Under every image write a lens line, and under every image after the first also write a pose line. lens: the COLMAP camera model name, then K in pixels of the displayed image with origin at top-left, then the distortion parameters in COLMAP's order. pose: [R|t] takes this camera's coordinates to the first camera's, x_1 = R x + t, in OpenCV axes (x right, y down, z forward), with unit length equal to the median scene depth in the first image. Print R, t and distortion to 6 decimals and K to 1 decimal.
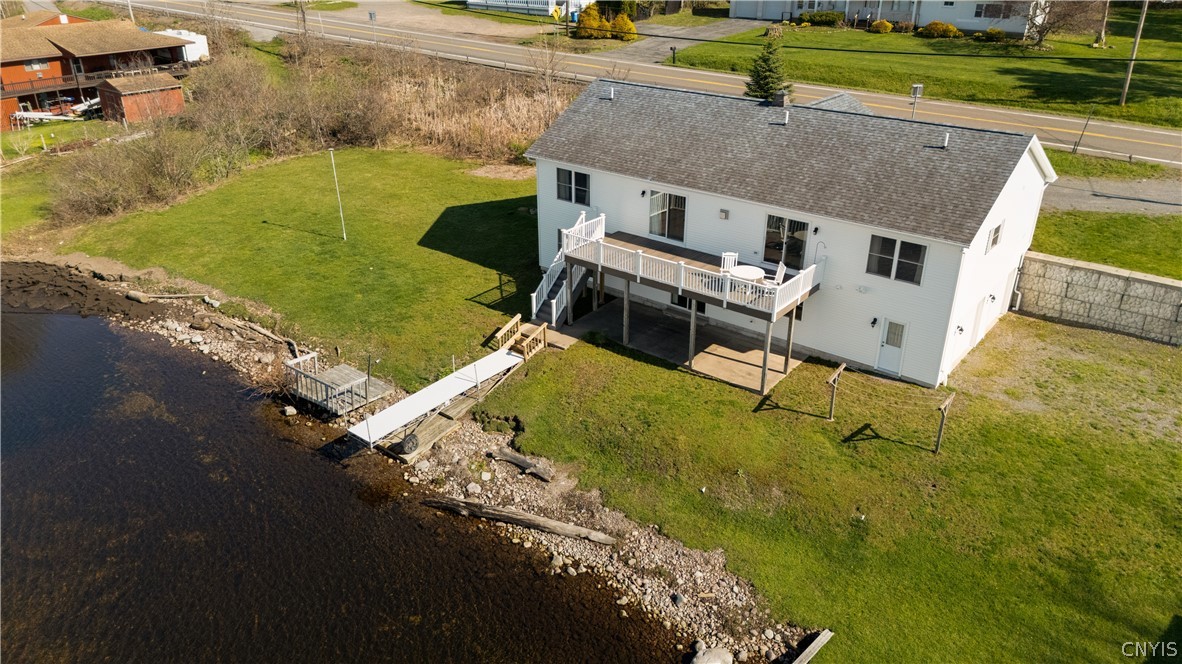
lens RADIAL K [[870.4, 0, 591.0], [0, 870.4, 332.0], [0, 0, 1]] dist [0.094700, -0.104658]
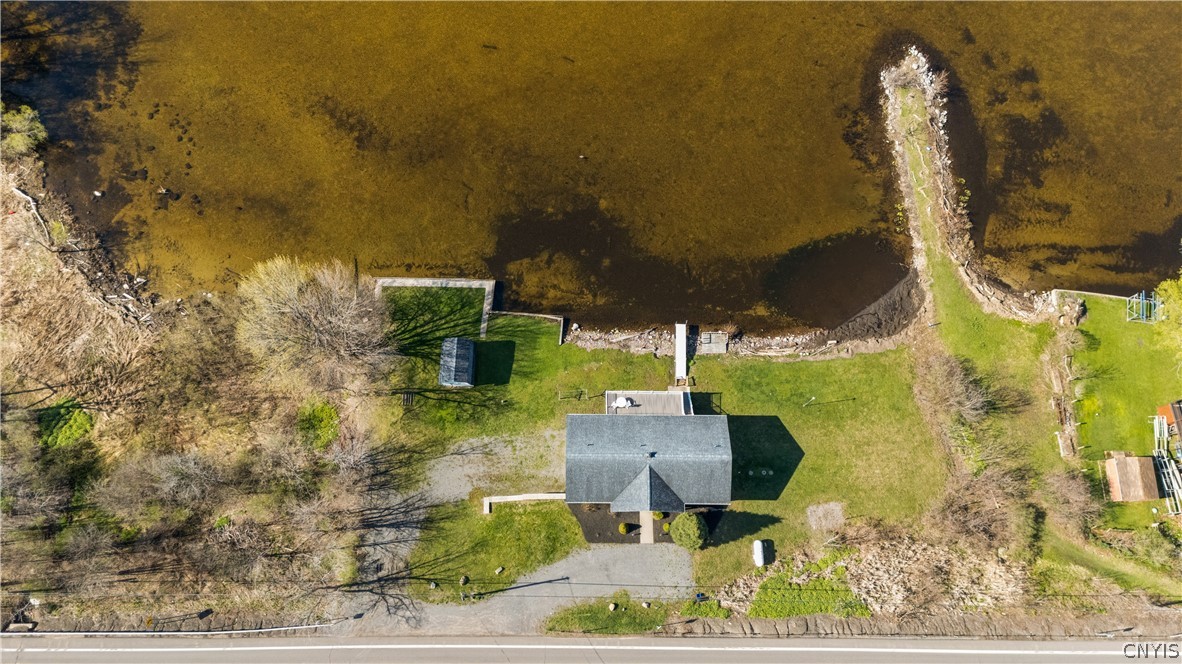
lens RADIAL K [[870.4, 0, 591.0], [0, 870.4, 332.0], [0, 0, 1]] dist [0.094700, -0.104658]
pose [[-0.778755, 0.606795, -0.159190, 0.546326], [-0.270885, -0.096383, 0.957774, -2.784340], [0.565829, 0.788993, 0.239430, -0.099425]]
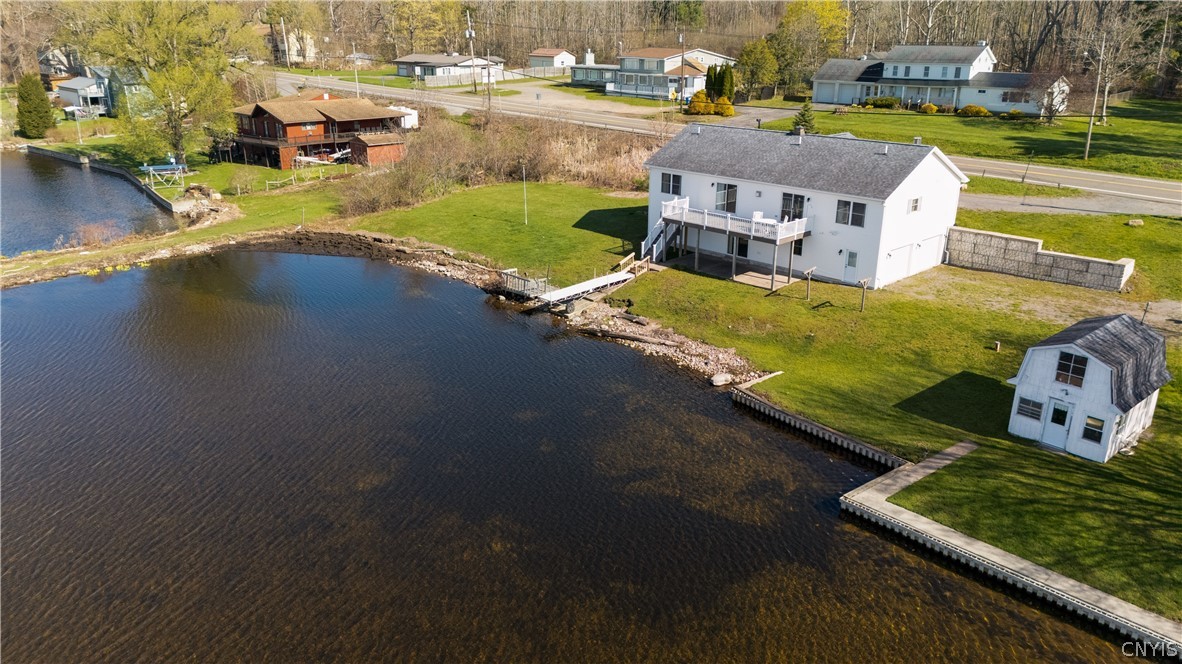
lens RADIAL K [[870.4, 0, 591.0], [0, 870.4, 332.0], [0, 0, 1]] dist [0.094700, -0.104658]
pose [[0.990258, 0.047687, -0.130826, 0.059869], [-0.061223, 0.992952, -0.101477, 0.293942], [0.125065, 0.108498, 0.986198, -0.622759]]
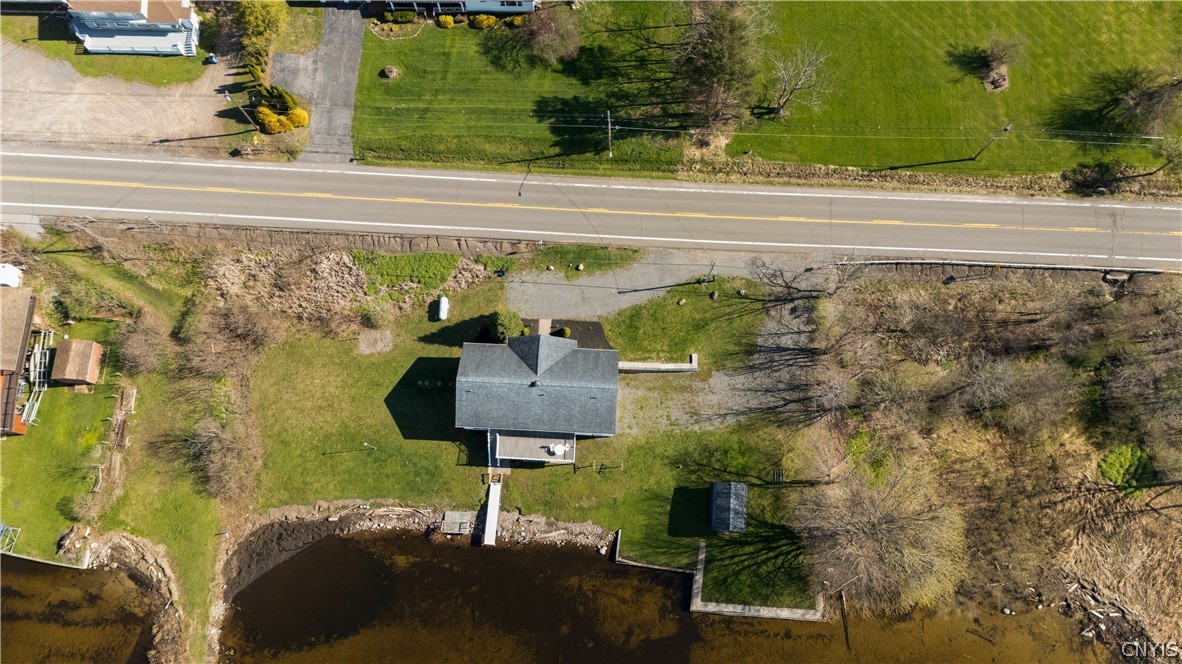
lens RADIAL K [[870.4, 0, 591.0], [0, 870.4, 332.0], [0, 0, 1]] dist [0.094700, -0.104658]
pose [[0.809673, -0.567018, 0.151397, 0.019297], [0.264821, 0.583199, 0.767951, -2.452488], [-0.523736, -0.581696, 0.622359, -0.771414]]
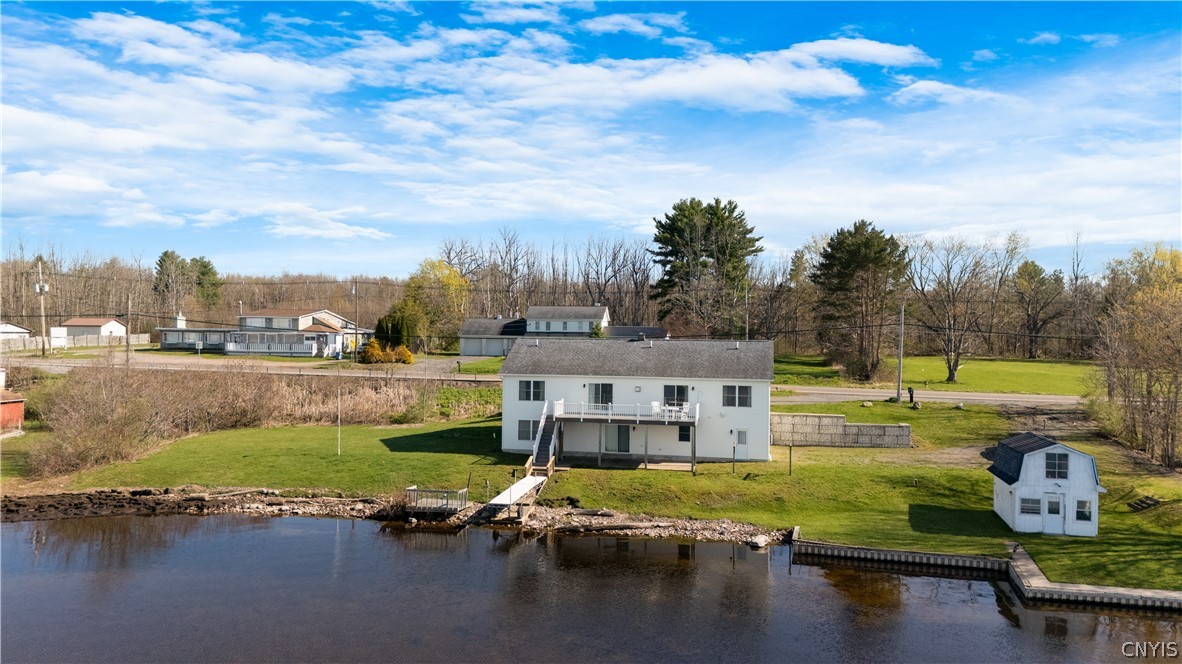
lens RADIAL K [[870.4, 0, 591.0], [0, 870.4, 332.0], [0, 0, 1]] dist [0.094700, -0.104658]
pose [[0.886839, 0.009964, 0.461972, -0.687502], [0.189333, 0.904153, -0.382961, 0.384765], [-0.421509, 0.427092, 0.799952, -0.393962]]
